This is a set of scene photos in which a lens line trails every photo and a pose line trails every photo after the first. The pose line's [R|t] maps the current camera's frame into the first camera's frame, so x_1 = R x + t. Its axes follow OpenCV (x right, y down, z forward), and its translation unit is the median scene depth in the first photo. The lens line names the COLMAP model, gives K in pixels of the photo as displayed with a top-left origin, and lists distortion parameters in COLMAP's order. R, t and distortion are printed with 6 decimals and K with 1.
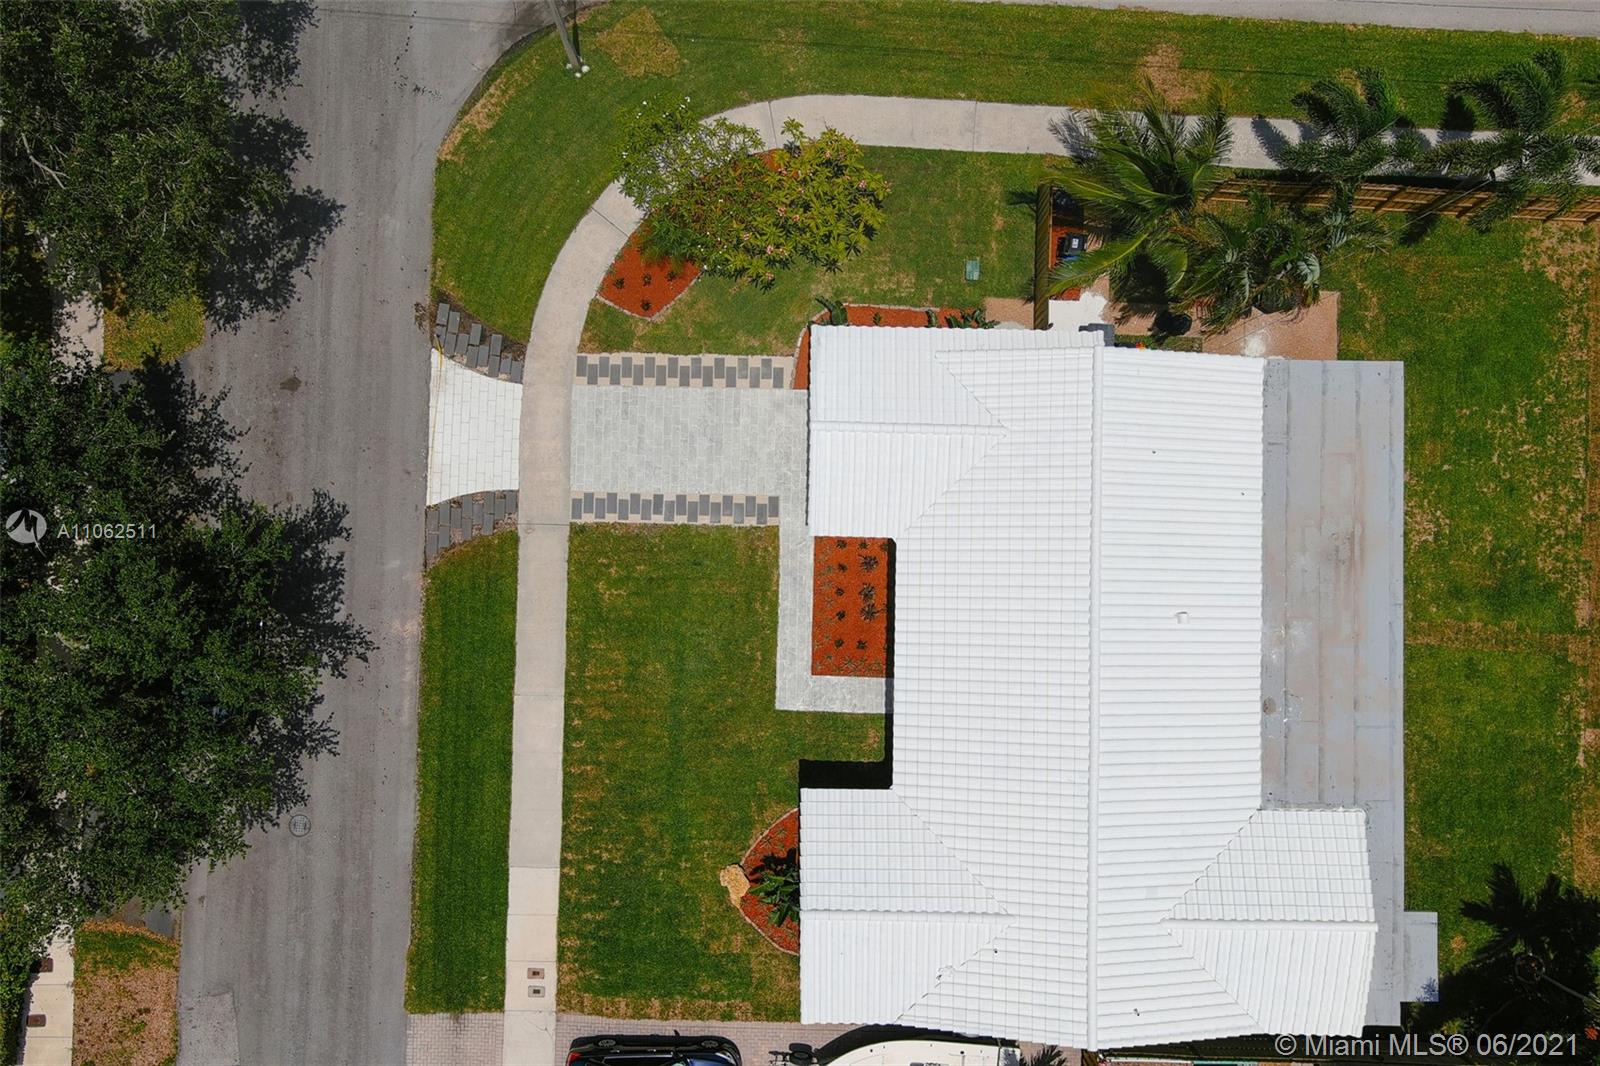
lens RADIAL K [[1245.3, 0, 799.9], [0, 1245.3, 540.2], [0, 0, 1]] dist [0.027026, -0.023844]
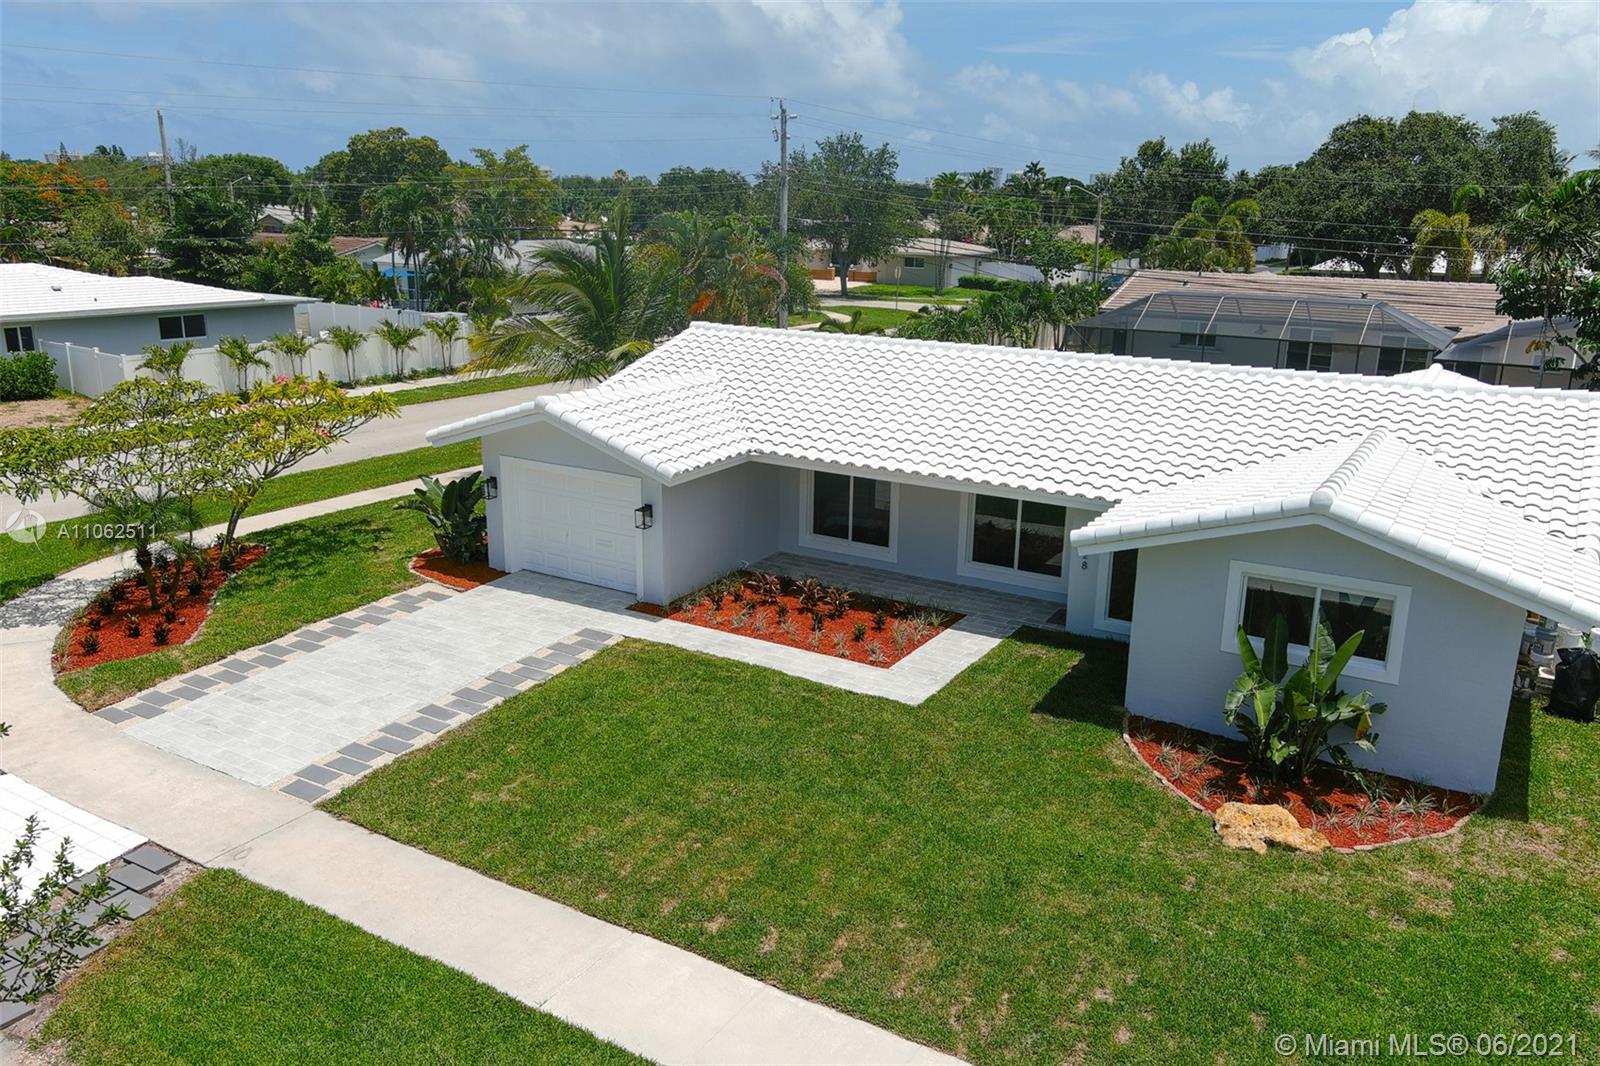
lens RADIAL K [[1245.3, 0, 798.4], [0, 1245.3, 528.2], [0, 0, 1]] dist [0.027026, -0.023844]
pose [[0.502857, -0.213506, 0.837586, -0.439448], [0.862963, 0.179265, -0.472397, 0.313684], [-0.049290, 0.960354, 0.274392, 0.787621]]
